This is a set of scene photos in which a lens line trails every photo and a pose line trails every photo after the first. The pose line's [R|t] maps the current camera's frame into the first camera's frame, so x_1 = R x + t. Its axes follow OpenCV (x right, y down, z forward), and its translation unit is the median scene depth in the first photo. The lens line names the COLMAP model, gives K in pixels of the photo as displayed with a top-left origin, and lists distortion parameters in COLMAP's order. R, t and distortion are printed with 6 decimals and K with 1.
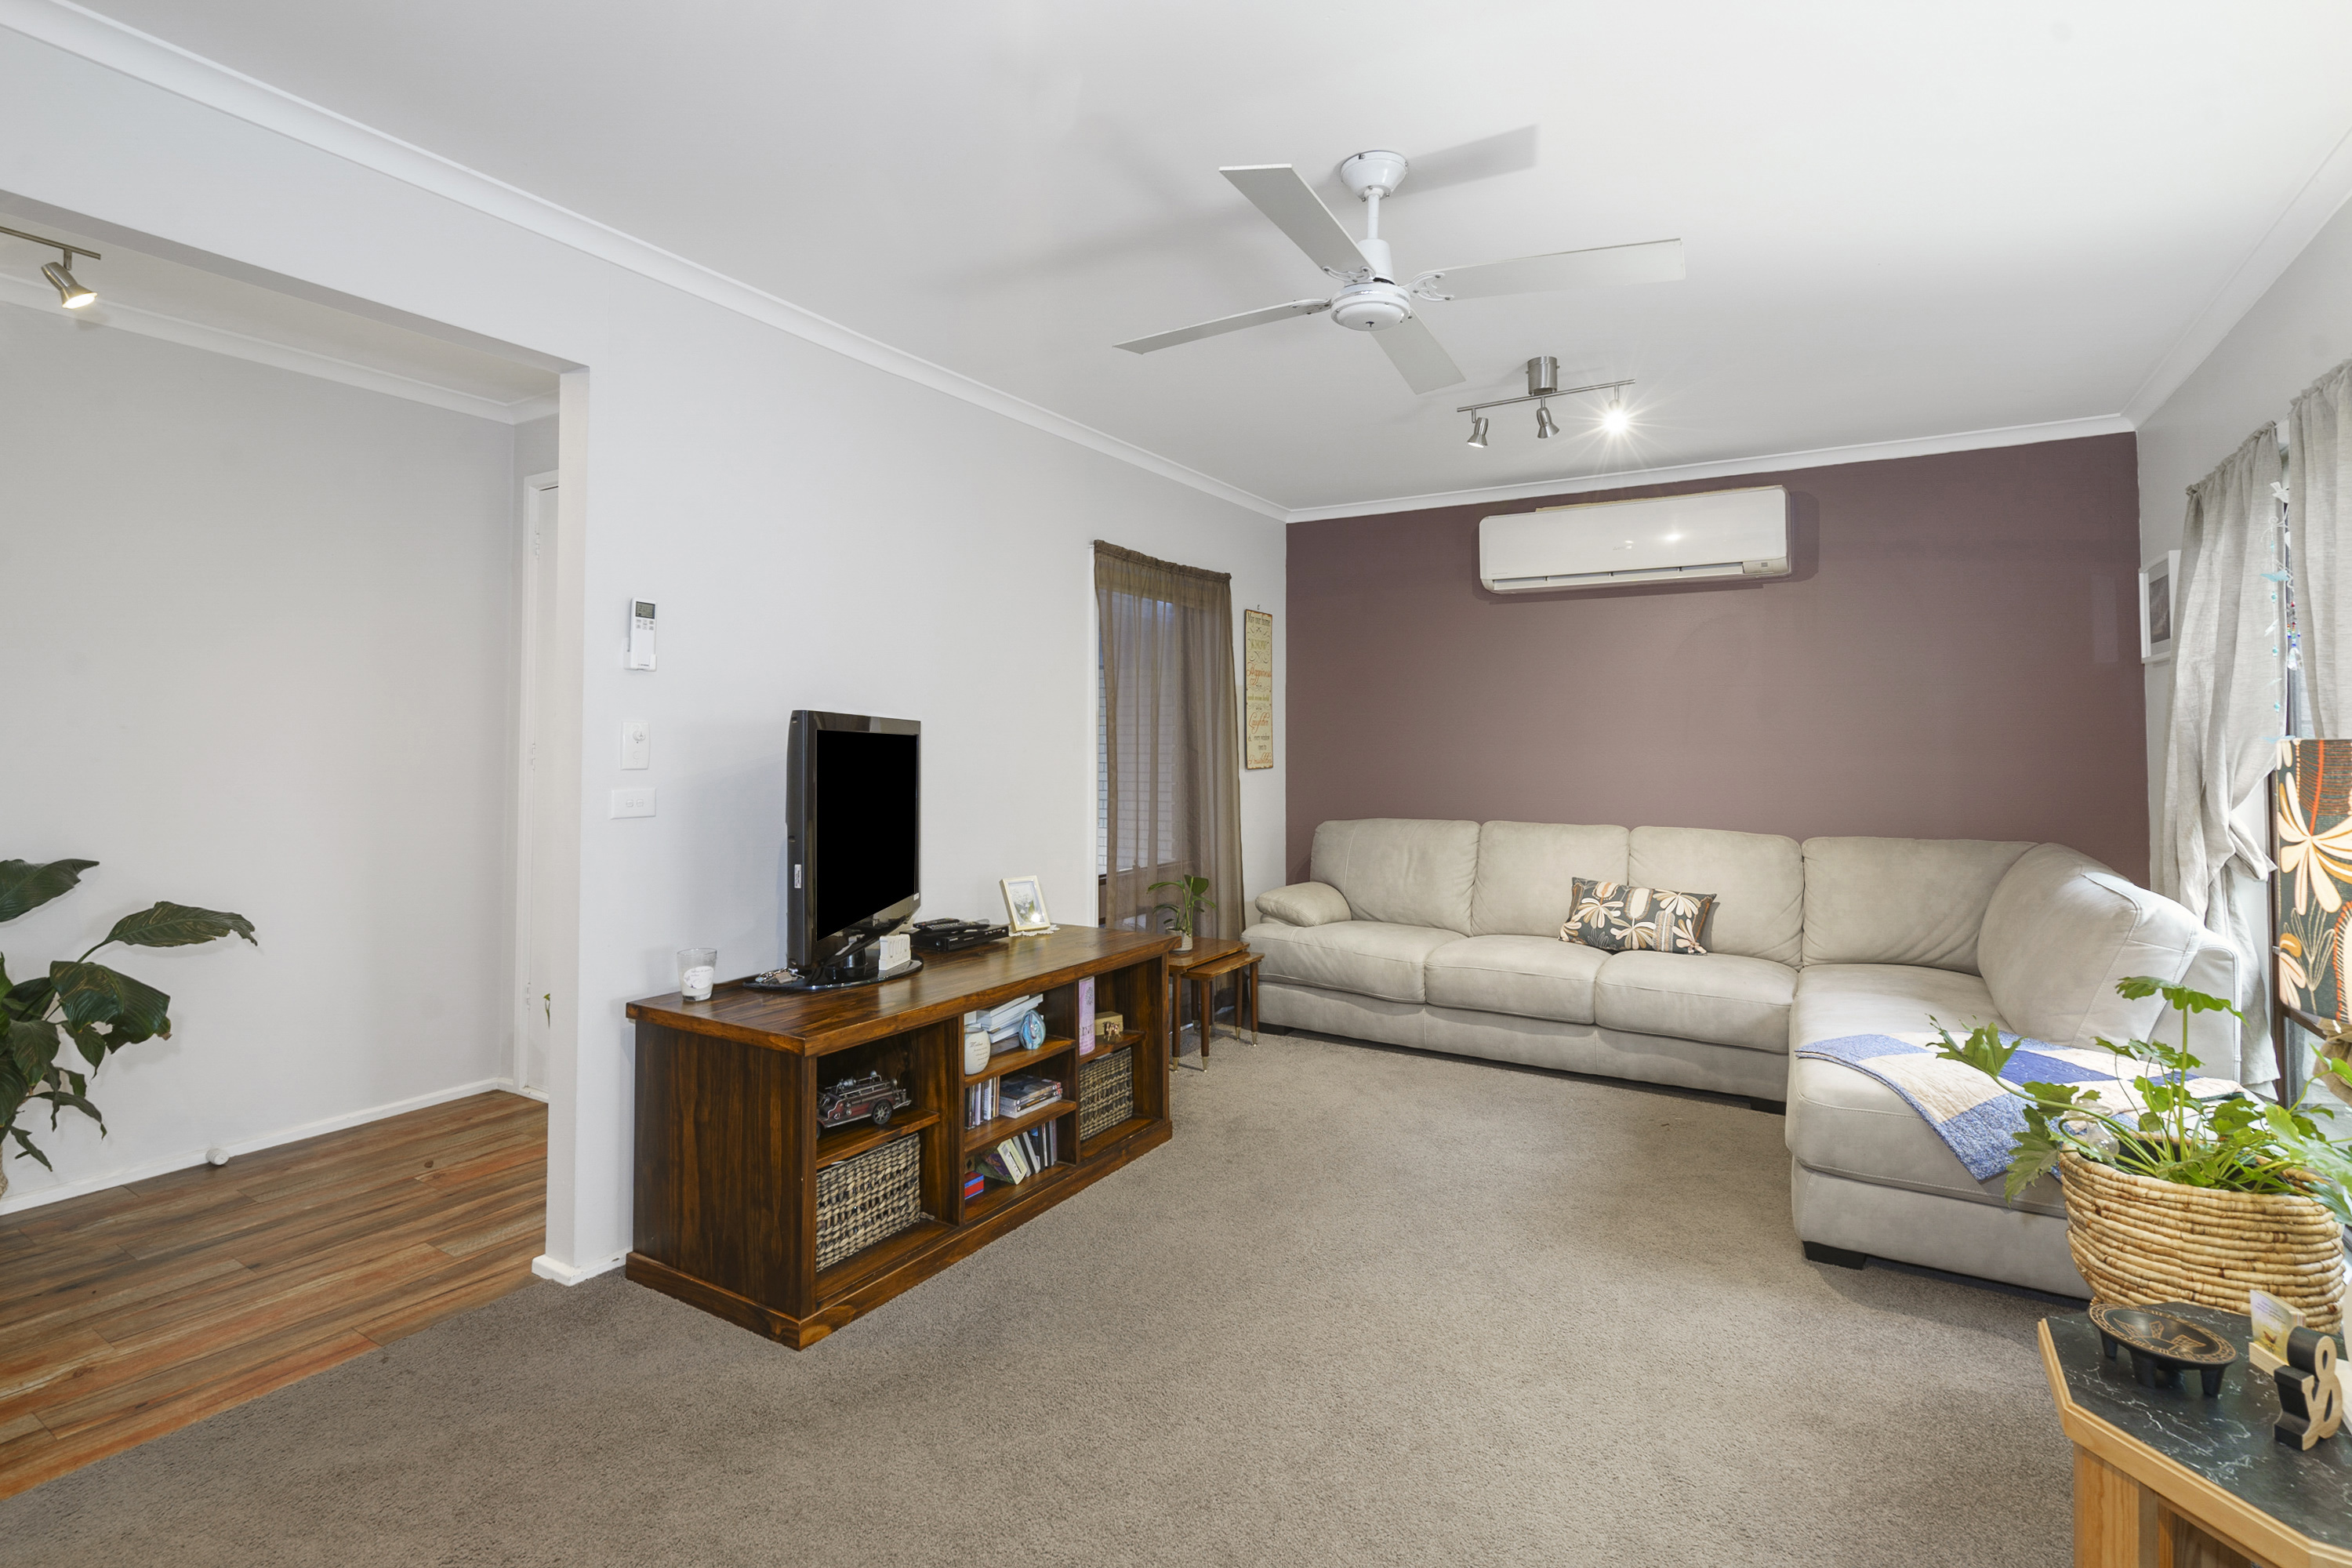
lens RADIAL K [[1105.7, 0, 1174.1], [0, 1105.7, 705.1], [0, 0, 1]] dist [0.001990, -0.000102]
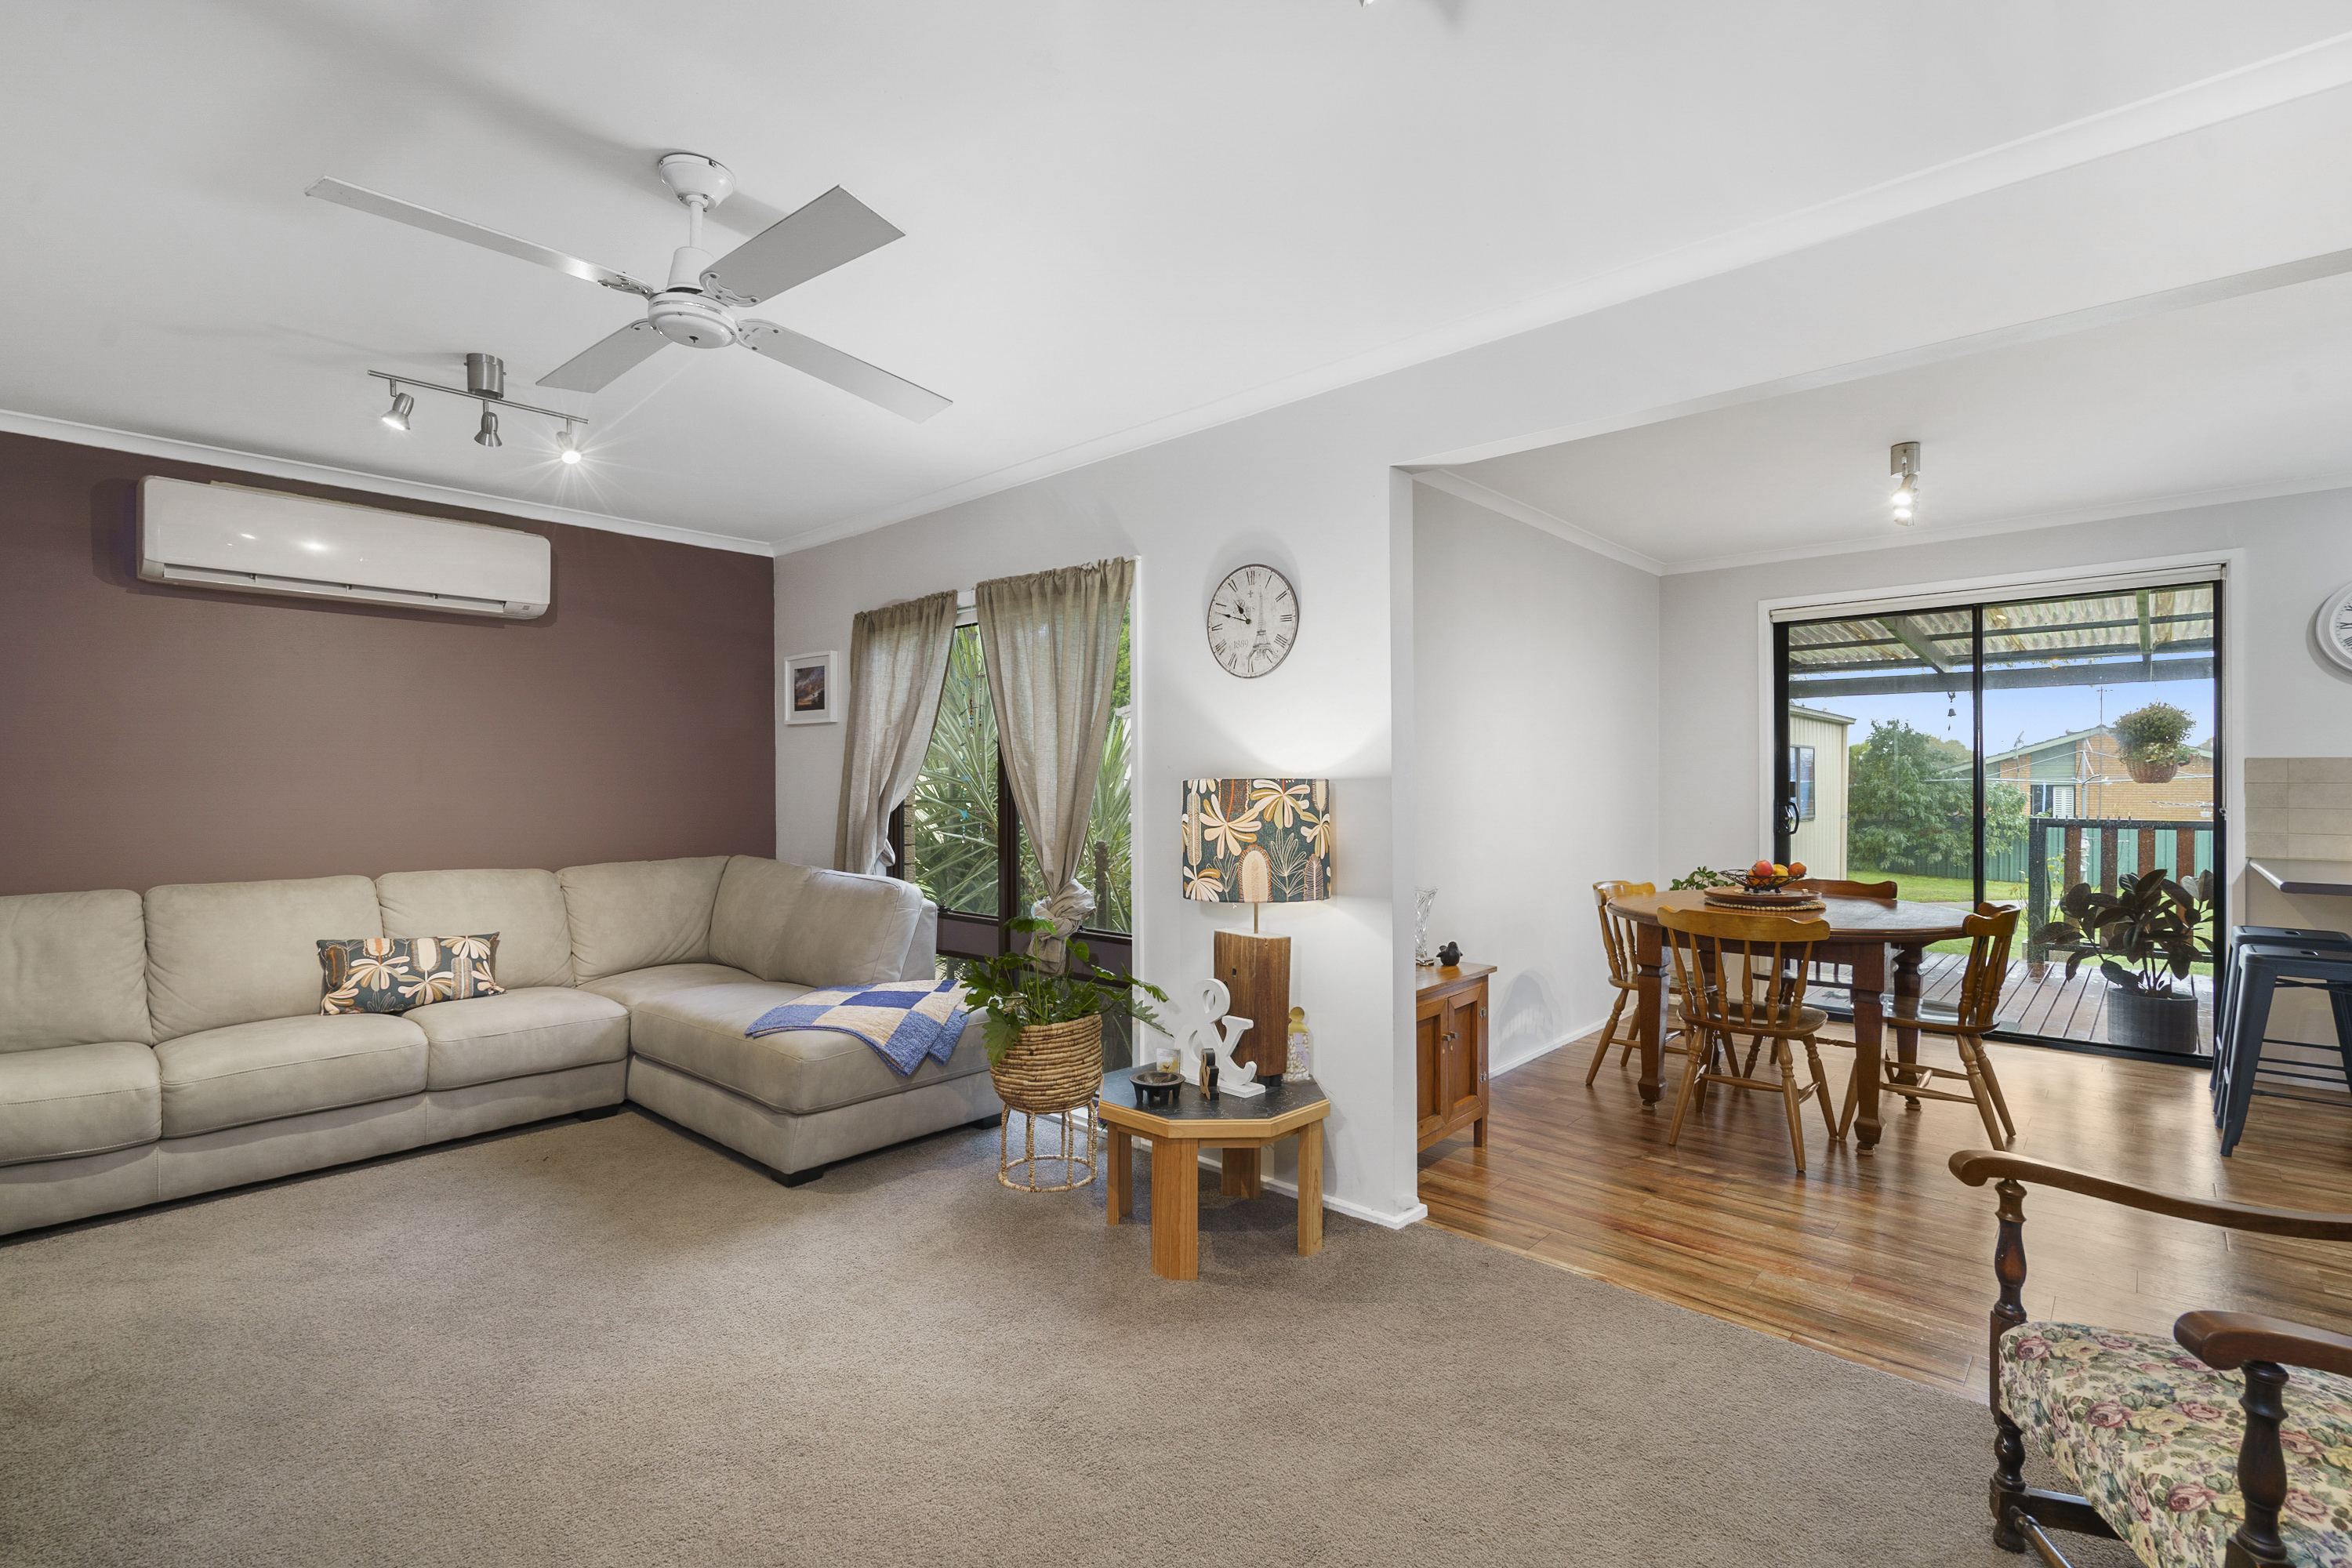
lens RADIAL K [[1069.3, 0, 1176.0], [0, 1069.3, 784.0], [0, 0, 1]] dist [0.002367, 0.000008]
pose [[0.187939, -0.005735, 0.982164, -0.352892], [-0.031603, 0.999430, 0.011883, 0.006250], [-0.981672, -0.033272, 0.187651, 0.227230]]
